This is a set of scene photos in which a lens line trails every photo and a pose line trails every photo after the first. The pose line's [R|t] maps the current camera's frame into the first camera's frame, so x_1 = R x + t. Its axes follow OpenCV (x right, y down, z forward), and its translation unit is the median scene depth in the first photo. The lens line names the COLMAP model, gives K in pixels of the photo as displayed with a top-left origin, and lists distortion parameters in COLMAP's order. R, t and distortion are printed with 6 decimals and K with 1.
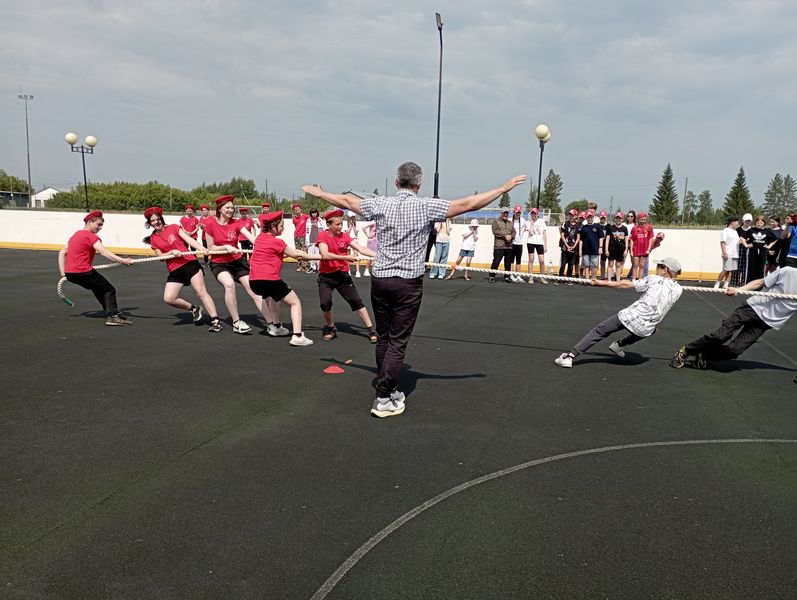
lens RADIAL K [[667.8, 0, 383.9], [0, 667.8, 299.4], [0, 0, 1]] dist [0.069151, -0.115269]
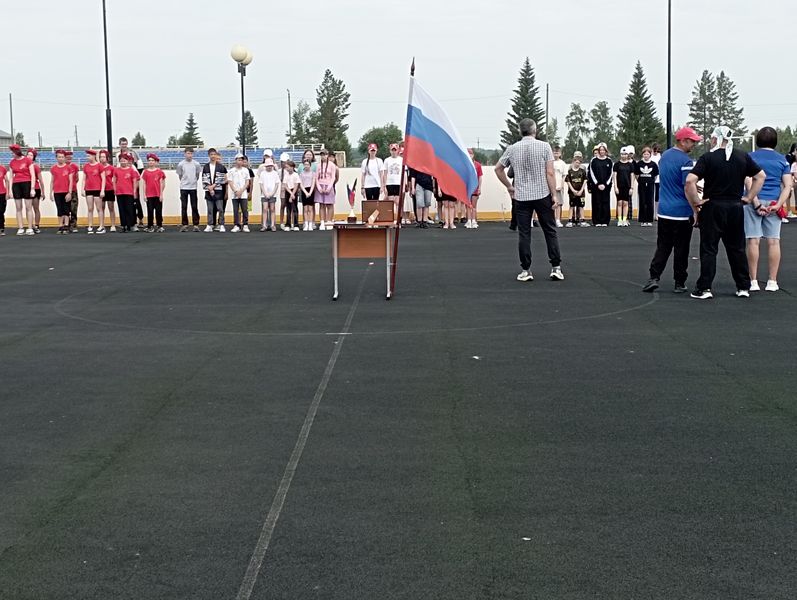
lens RADIAL K [[667.8, 0, 383.9], [0, 667.8, 299.4], [0, 0, 1]] dist [0.069151, -0.115269]
pose [[0.899601, -0.127771, 0.417603, 0.046192], [0.092308, 0.990270, 0.104135, -0.069707], [-0.426845, -0.055132, 0.902643, 0.539236]]
